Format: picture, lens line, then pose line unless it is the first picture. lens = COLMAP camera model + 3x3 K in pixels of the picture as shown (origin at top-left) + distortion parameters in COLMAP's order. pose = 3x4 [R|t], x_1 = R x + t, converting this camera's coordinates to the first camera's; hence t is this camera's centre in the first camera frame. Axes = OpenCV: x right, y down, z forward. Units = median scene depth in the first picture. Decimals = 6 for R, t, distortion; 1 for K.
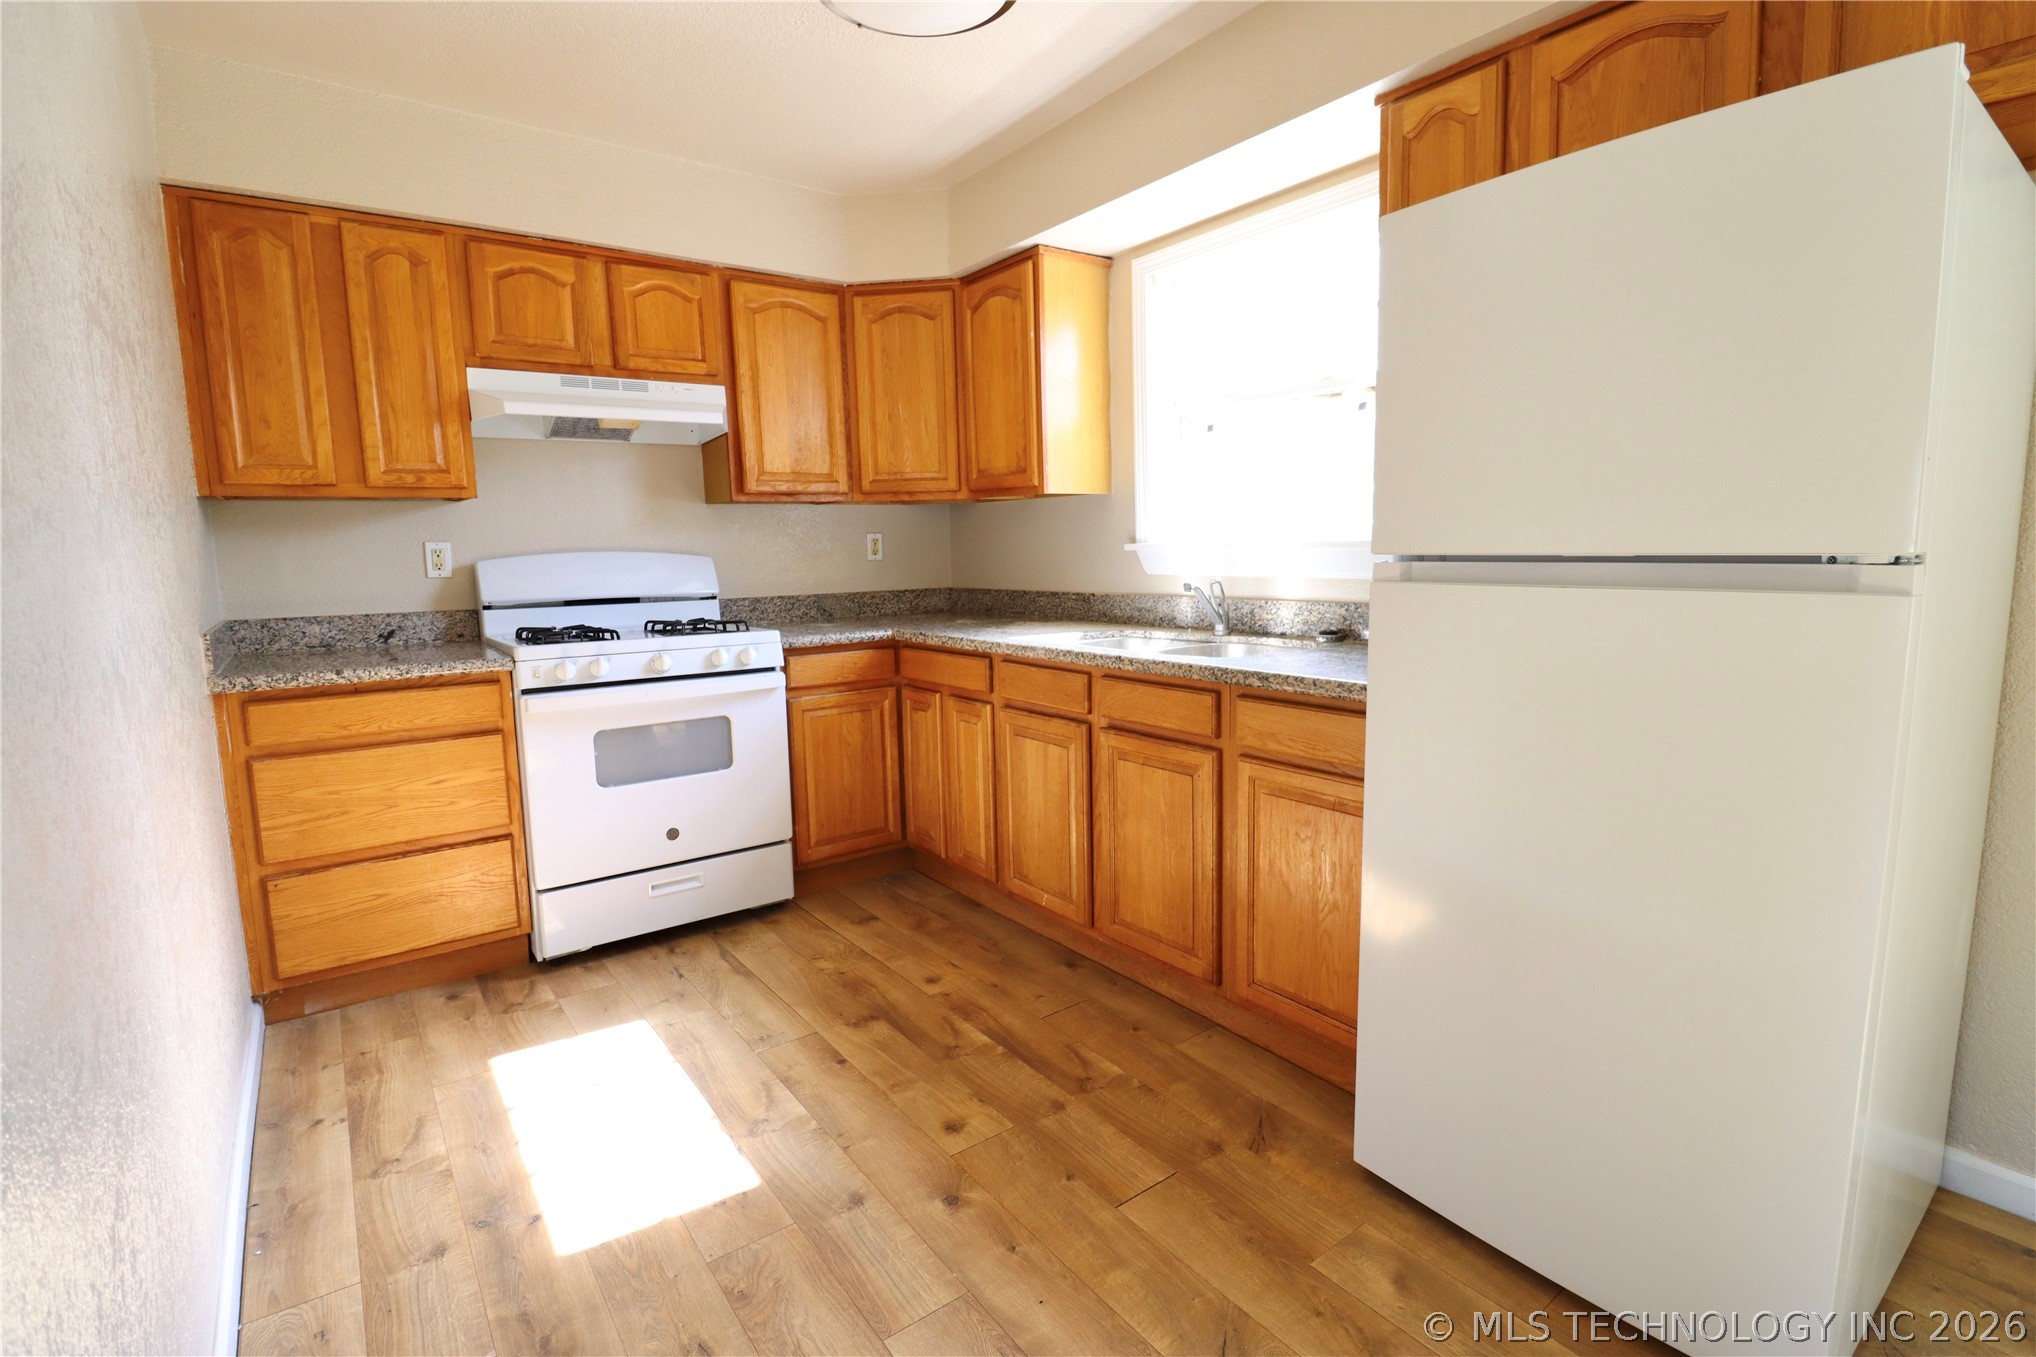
lens RADIAL K [[941.6, 0, 1029.3], [0, 941.6, 664.7], [0, 0, 1]] dist [-0.014267, -0.000951]
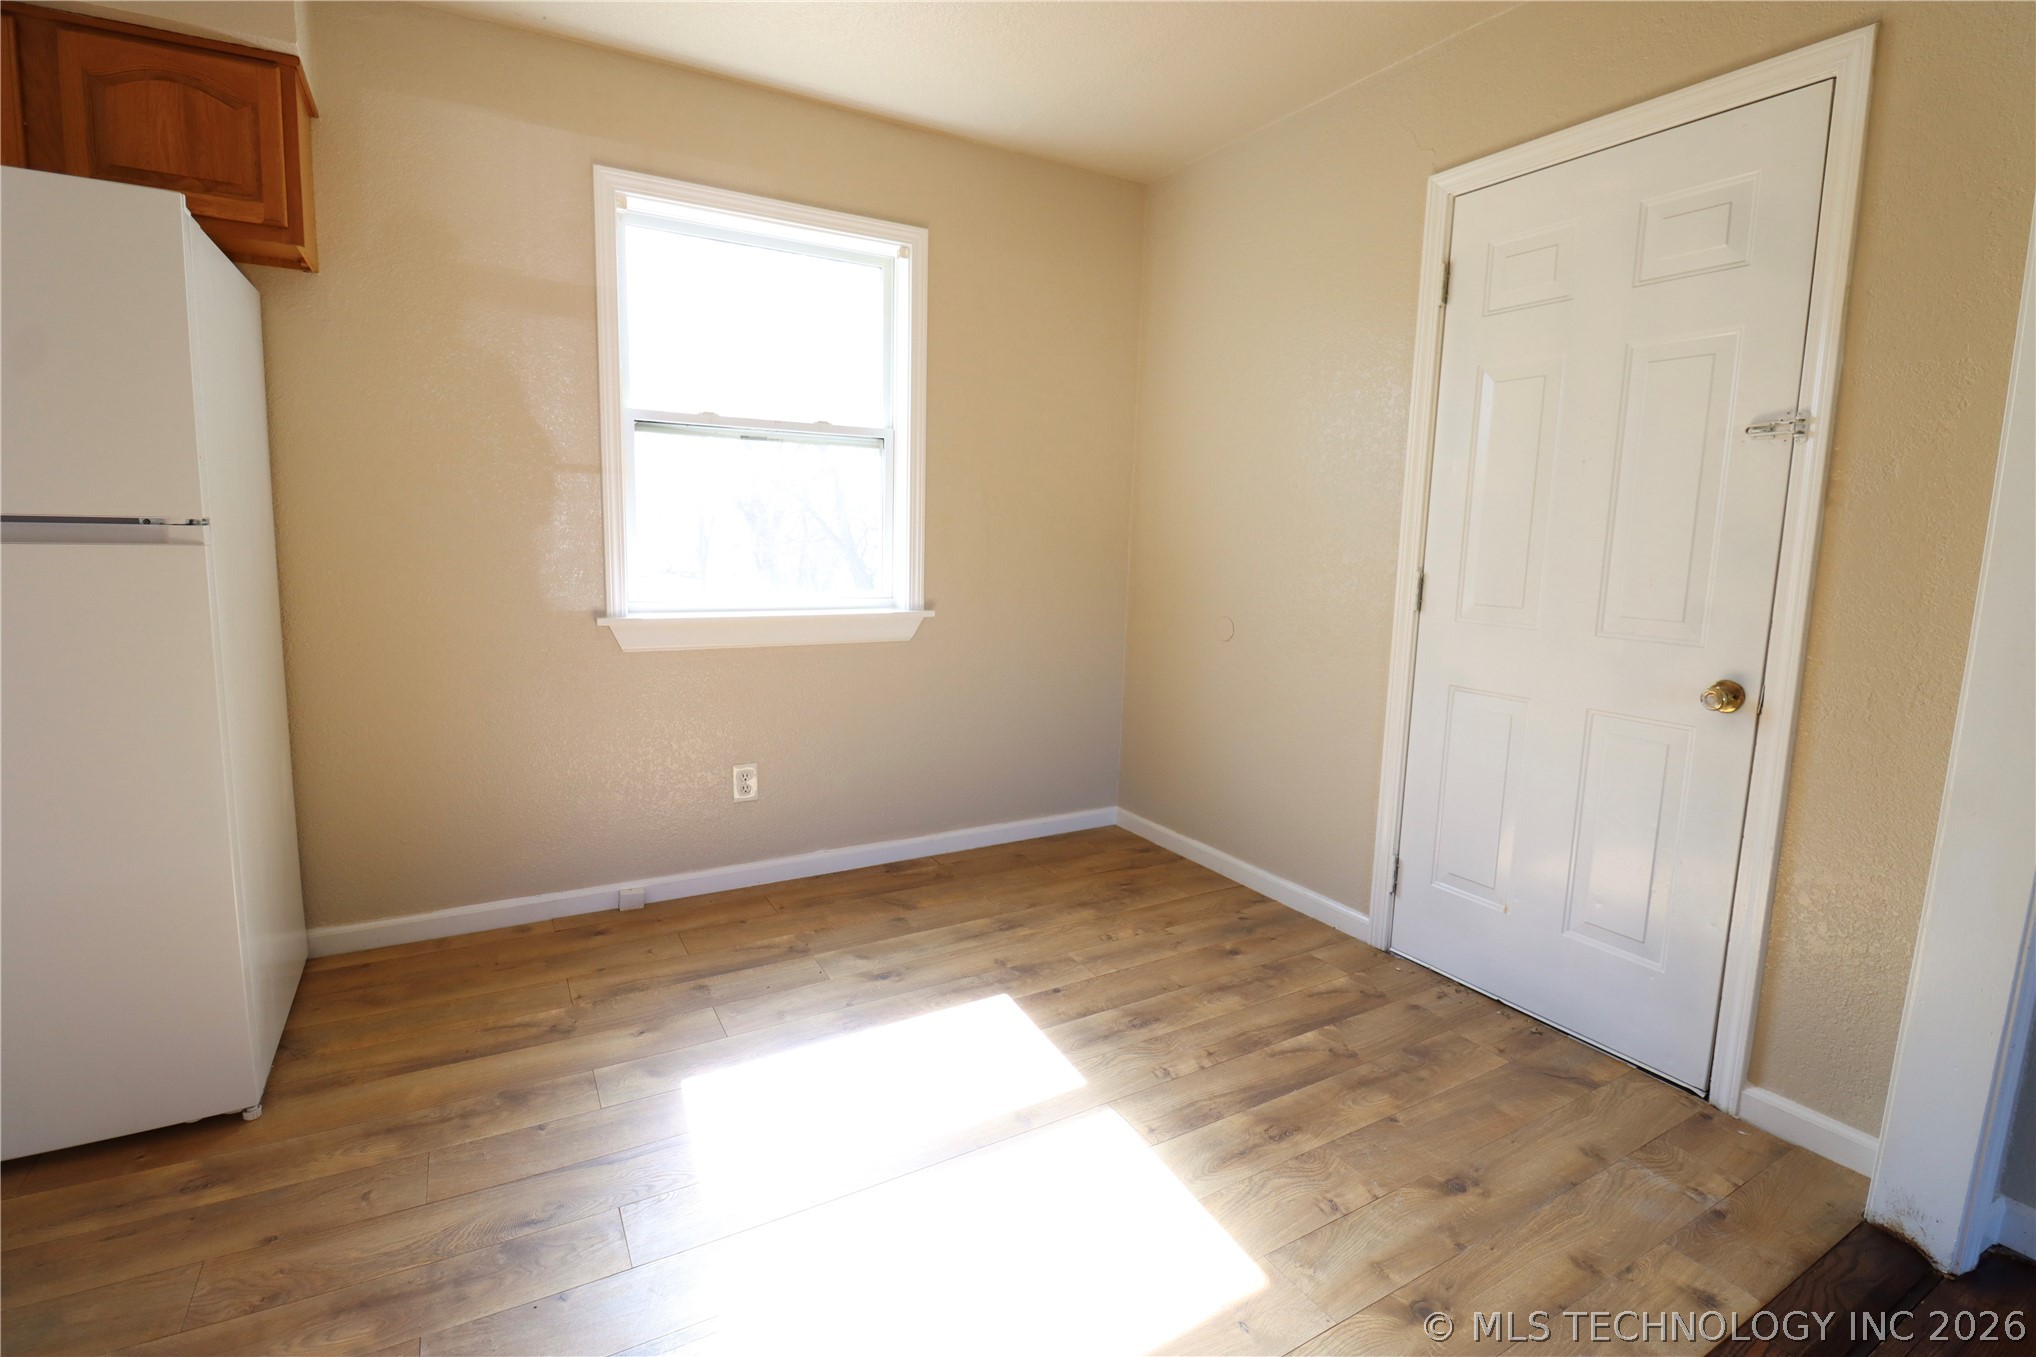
lens RADIAL K [[941.6, 0, 1008.3], [0, 941.6, 650.8], [0, 0, 1]] dist [-0.014267, -0.000951]
pose [[0.129820, -0.104511, 0.986014, -0.351981], [0.099003, 0.990826, 0.091986, 0.076835], [-0.986582, 0.085677, 0.138976, -0.436648]]
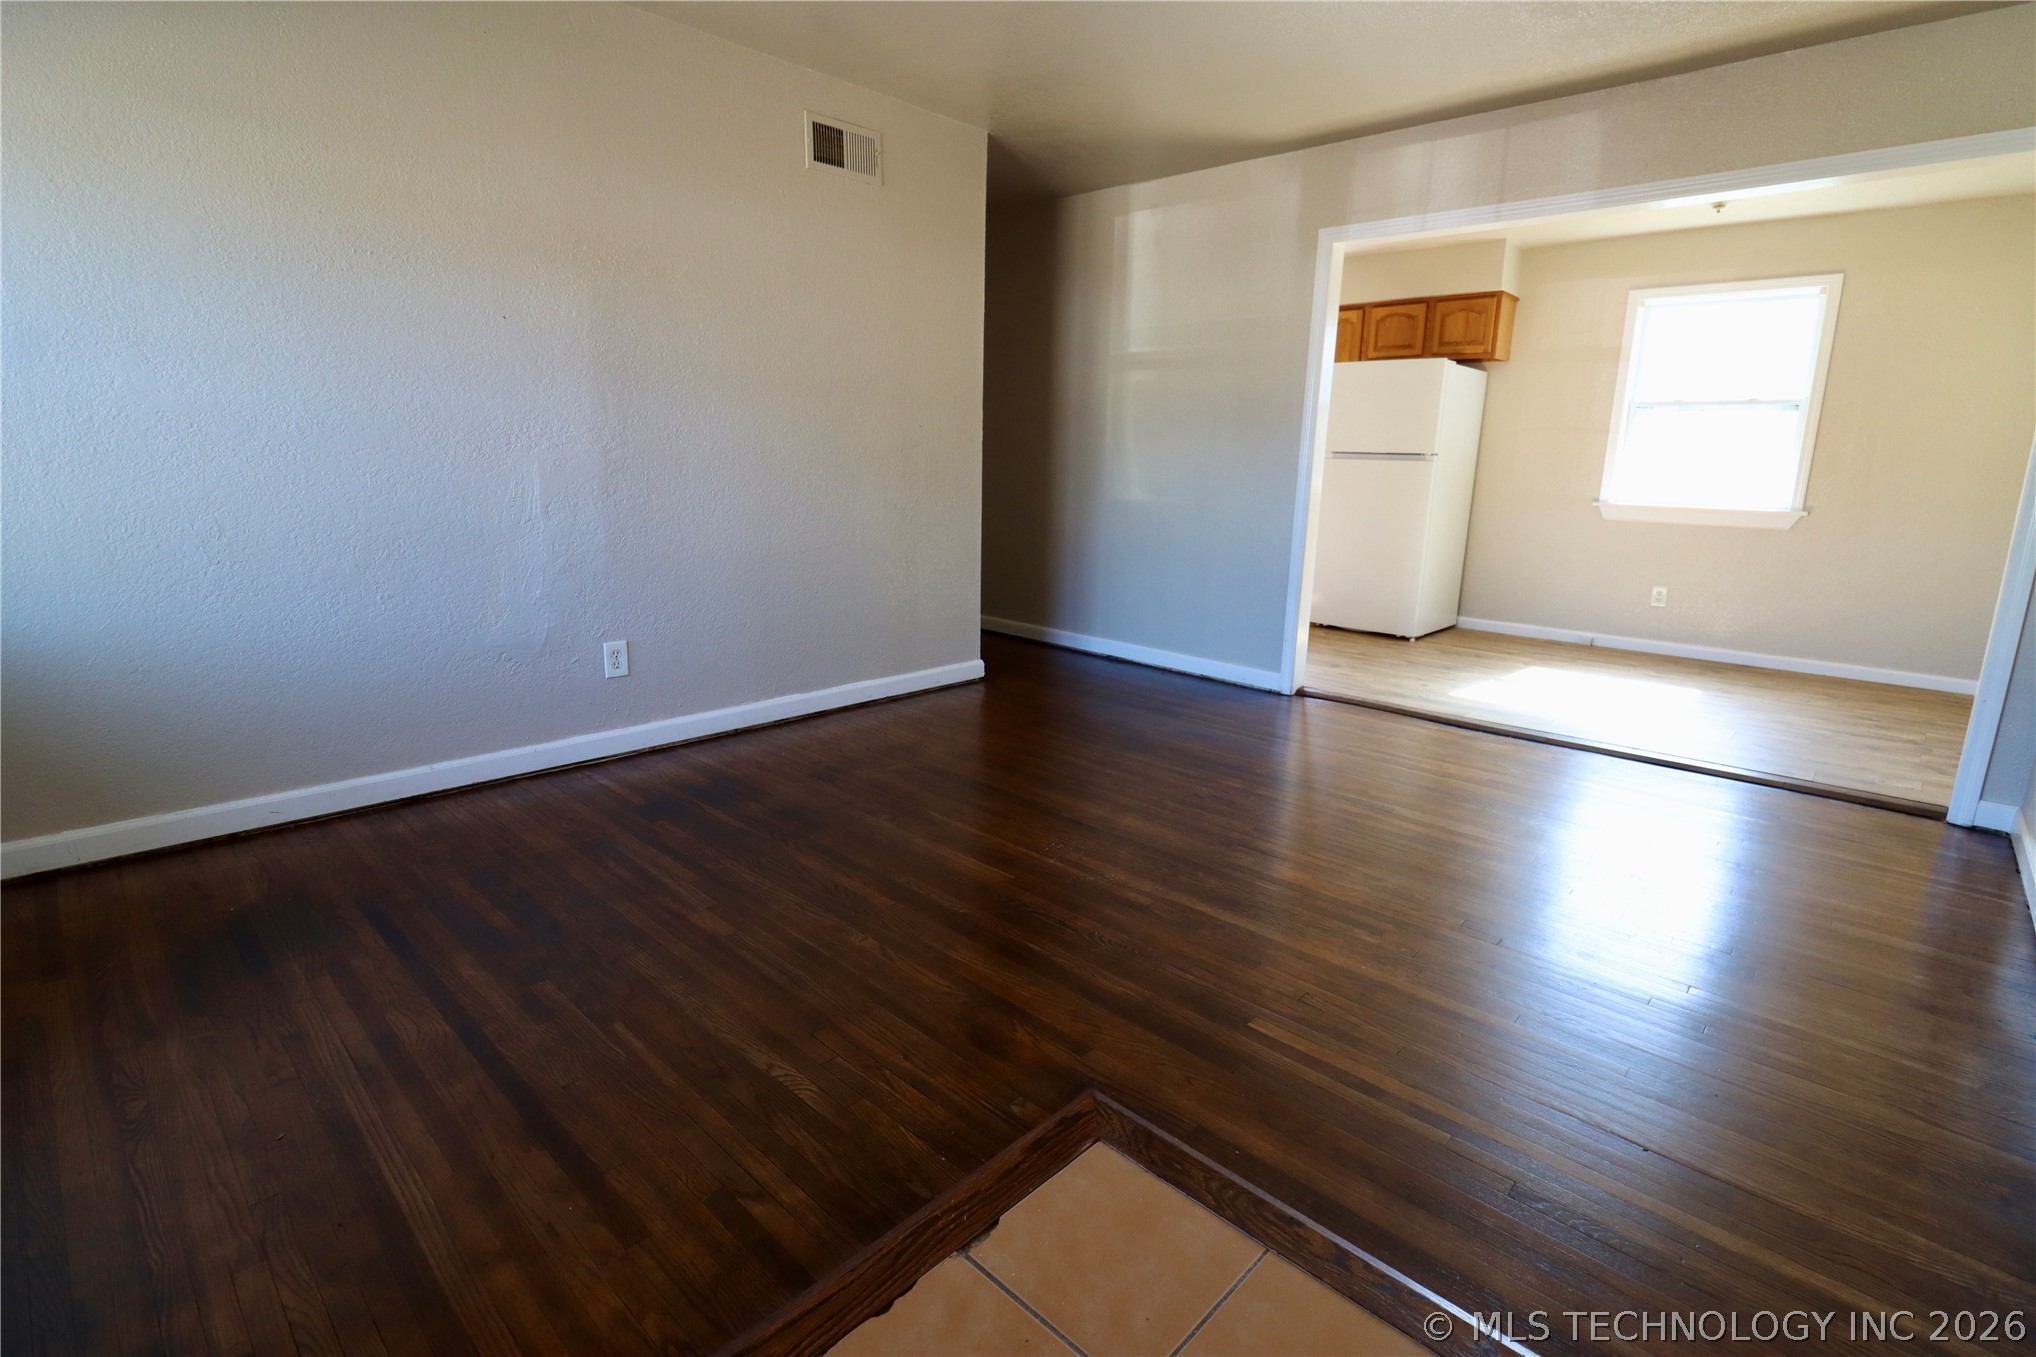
lens RADIAL K [[941.6, 0, 1011.0], [0, 941.6, 677.1], [0, 0, 1]] dist [-0.014267, -0.000951]
pose [[0.988434, 0.005257, 0.151561, -1.930061], [-0.021022, 0.994500, 0.102604, 0.565901], [-0.150188, -0.104603, 0.983108, -3.492947]]
